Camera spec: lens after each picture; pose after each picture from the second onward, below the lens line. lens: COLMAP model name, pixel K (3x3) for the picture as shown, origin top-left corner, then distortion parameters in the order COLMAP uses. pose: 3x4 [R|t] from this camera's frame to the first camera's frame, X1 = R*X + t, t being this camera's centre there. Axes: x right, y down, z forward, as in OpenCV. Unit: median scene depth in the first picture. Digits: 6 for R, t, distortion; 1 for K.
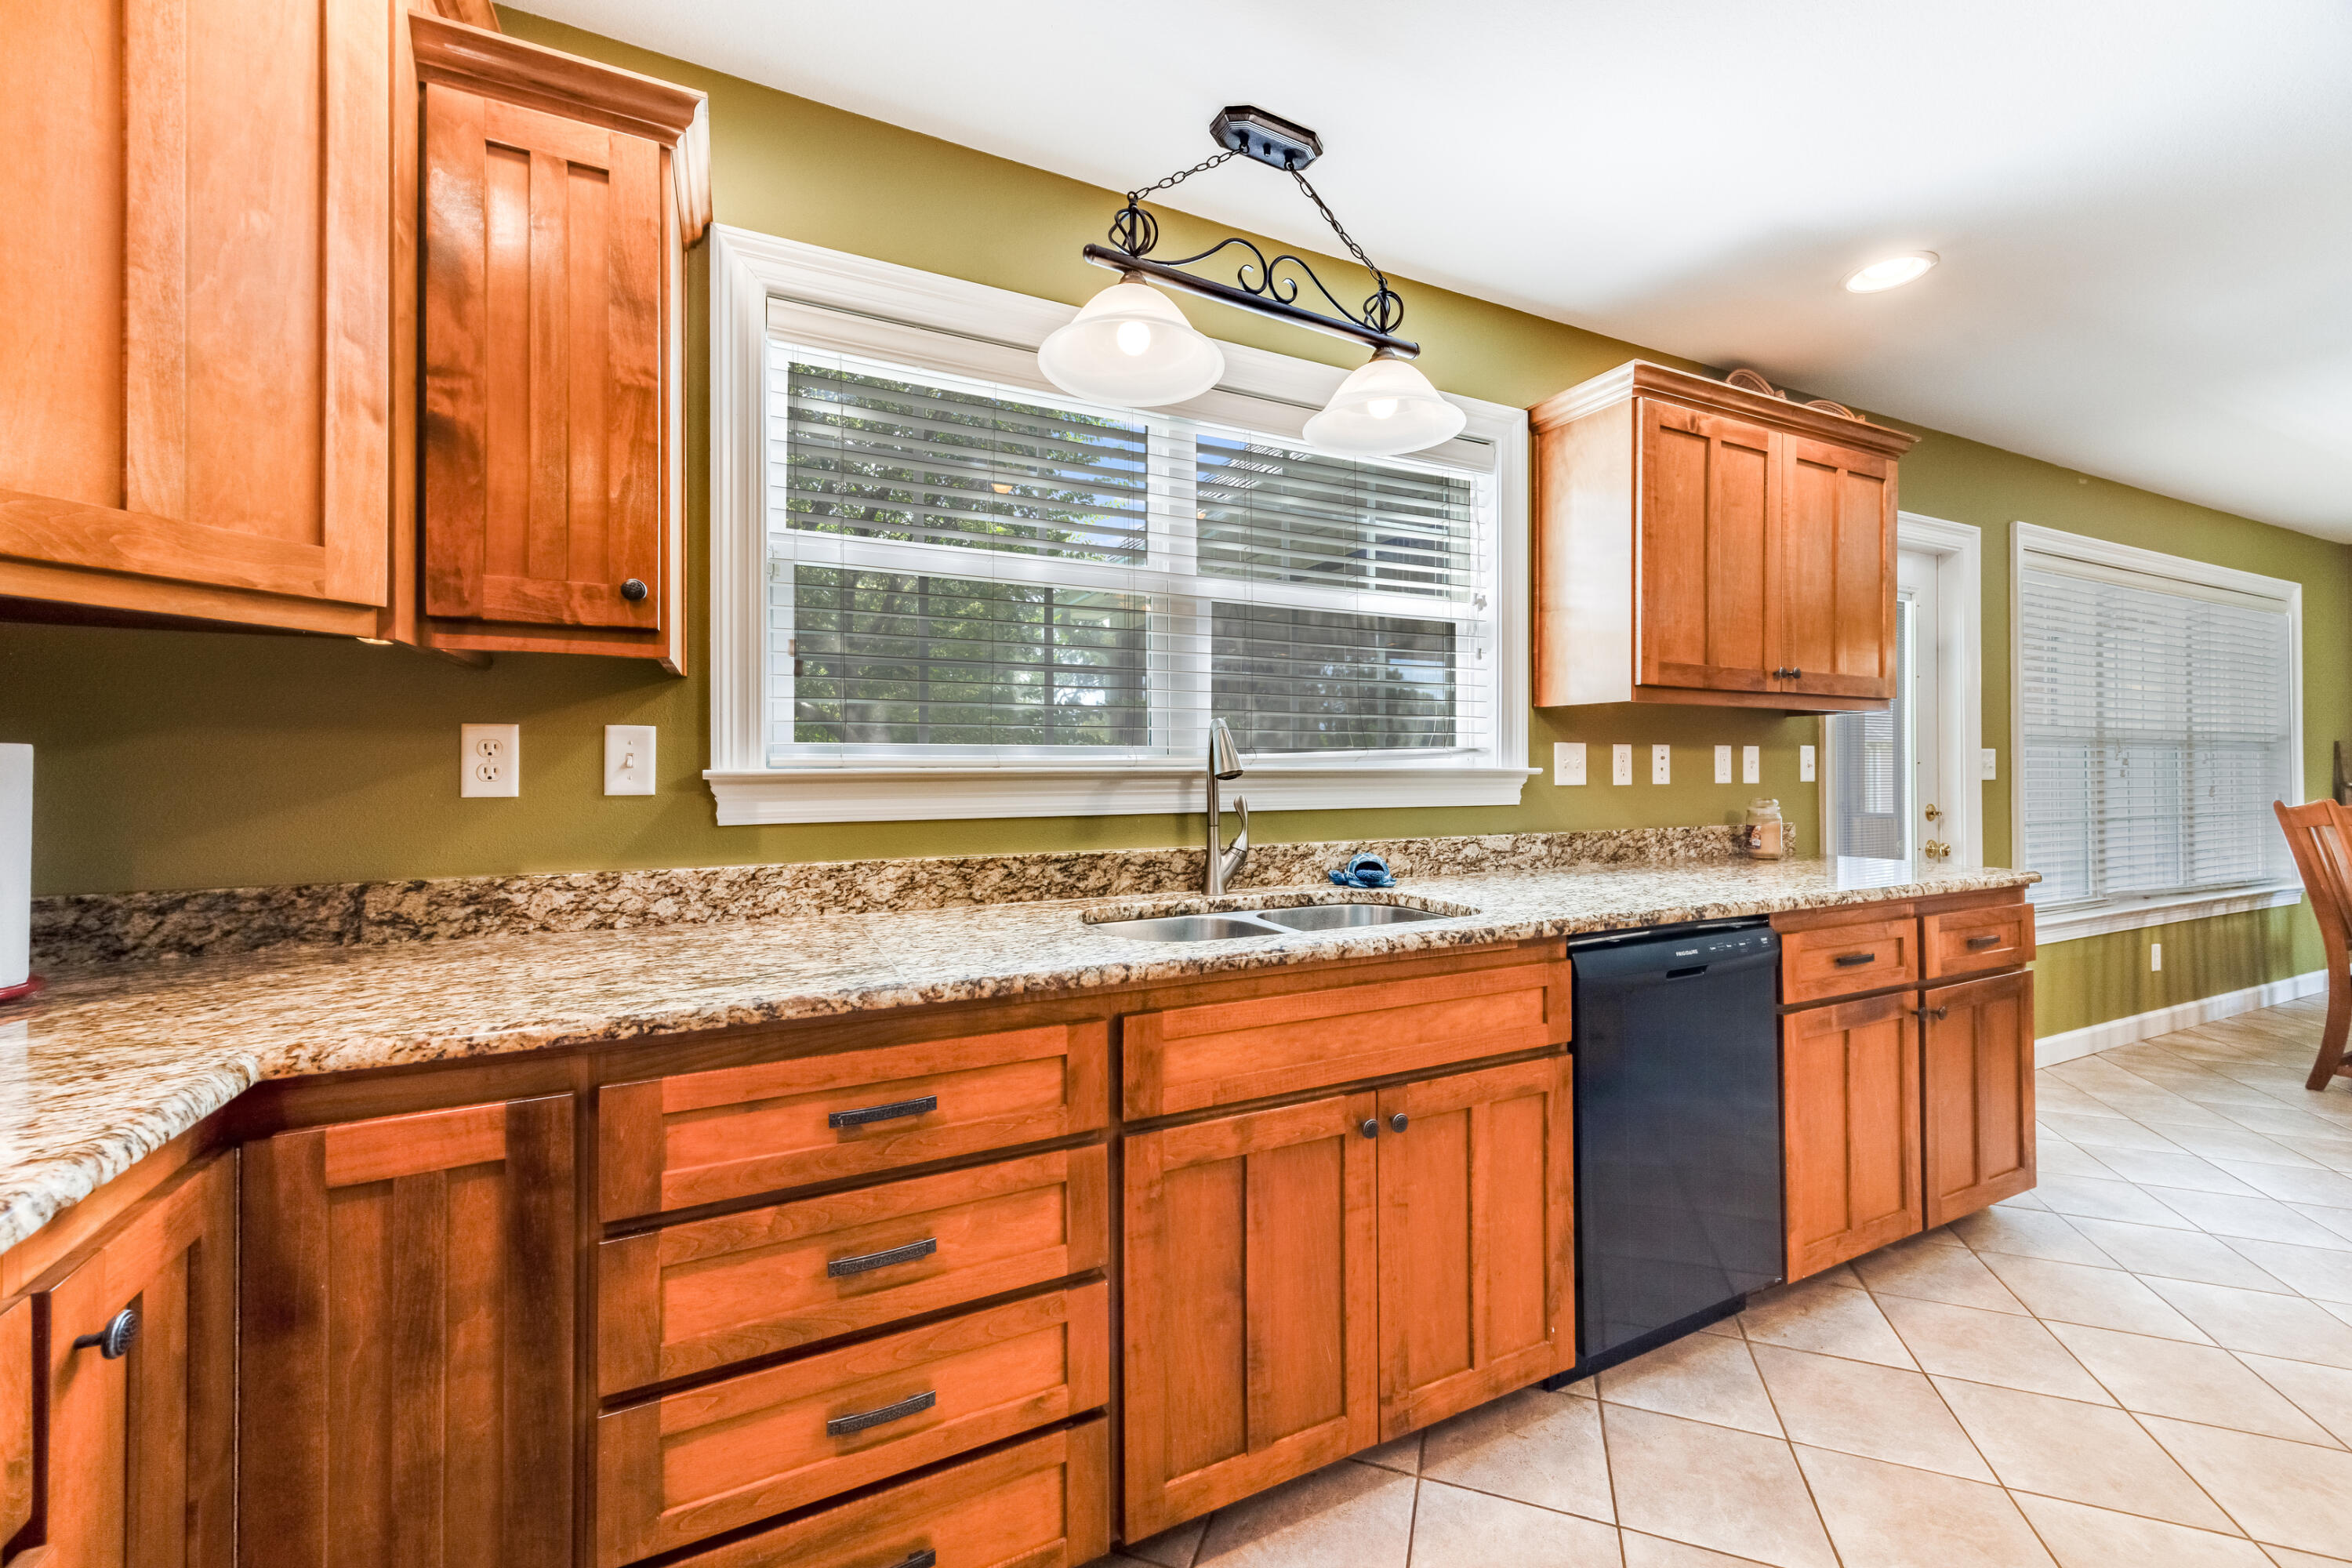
lens RADIAL K [[926.1, 0, 1177.7], [0, 926.1, 761.7], [0, 0, 1]] dist [0.006864, -0.000099]
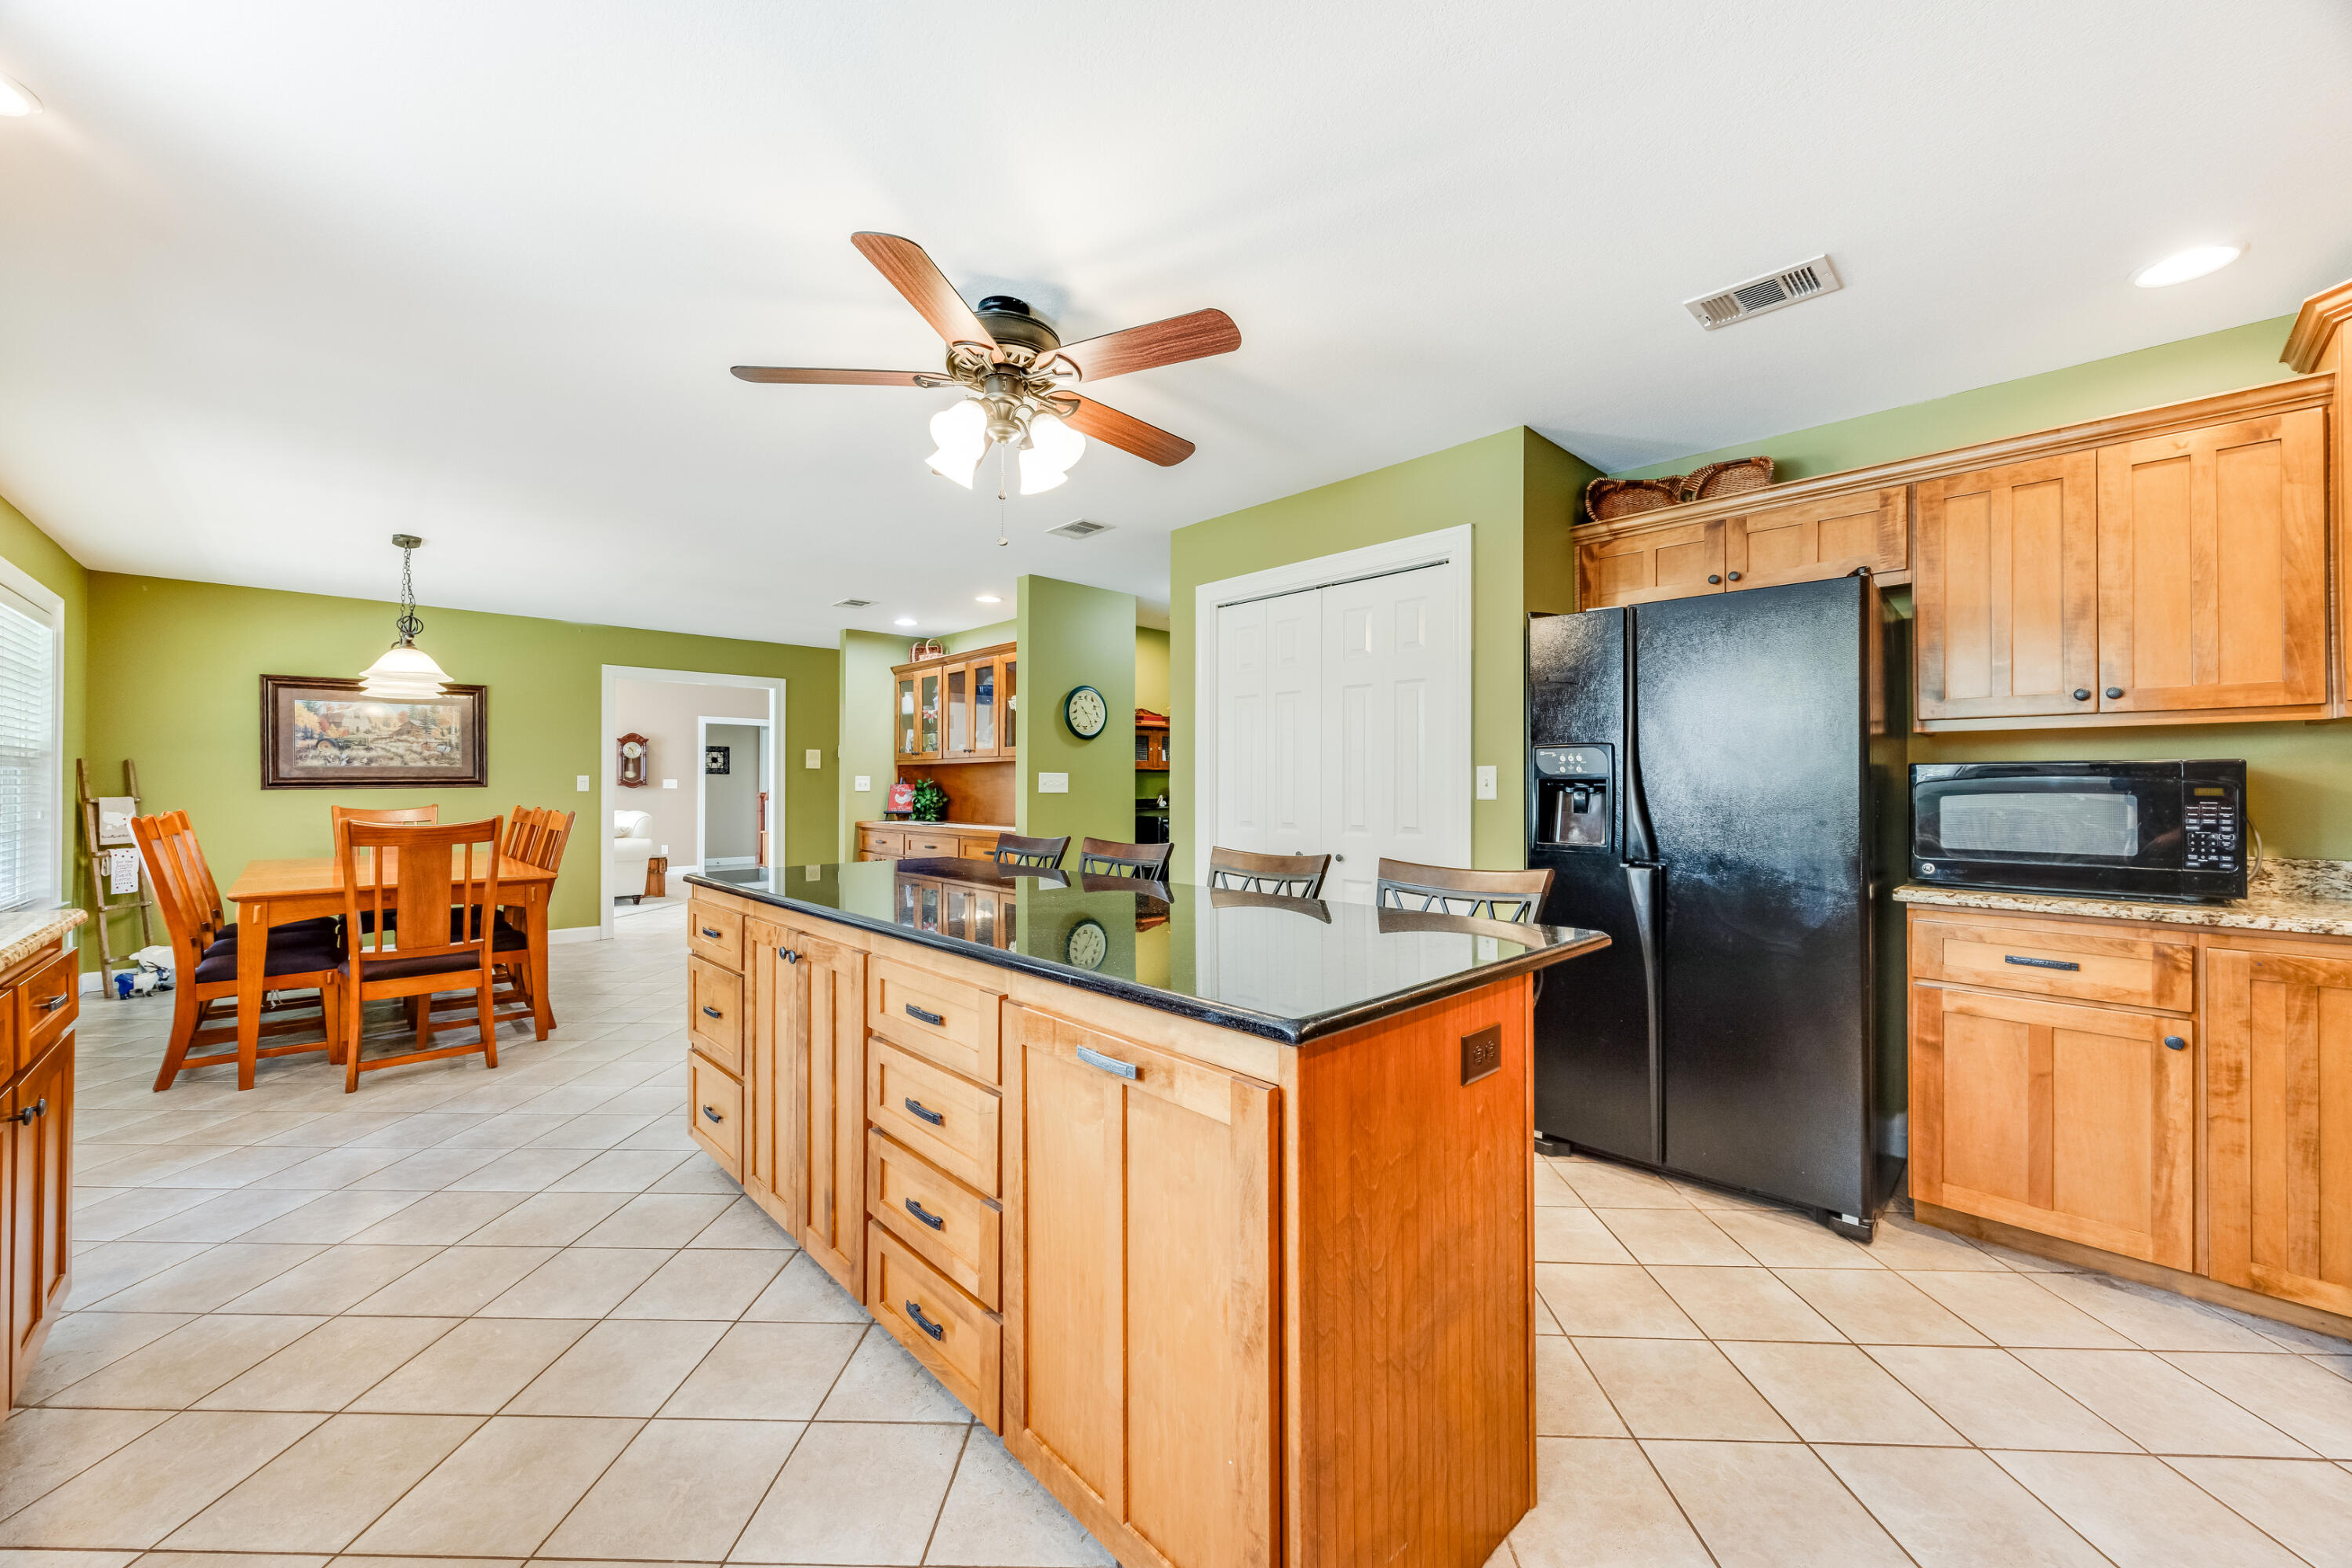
lens RADIAL K [[880.7, 0, 1208.9], [0, 880.7, 779.9], [0, 0, 1]] dist [-0.000326, -0.000060]
pose [[-0.324593, 0.005259, 0.945839, -0.238164], [-0.005695, 0.999956, -0.007515, 0.005807], [-0.945836, -0.007826, -0.324549, 0.482961]]
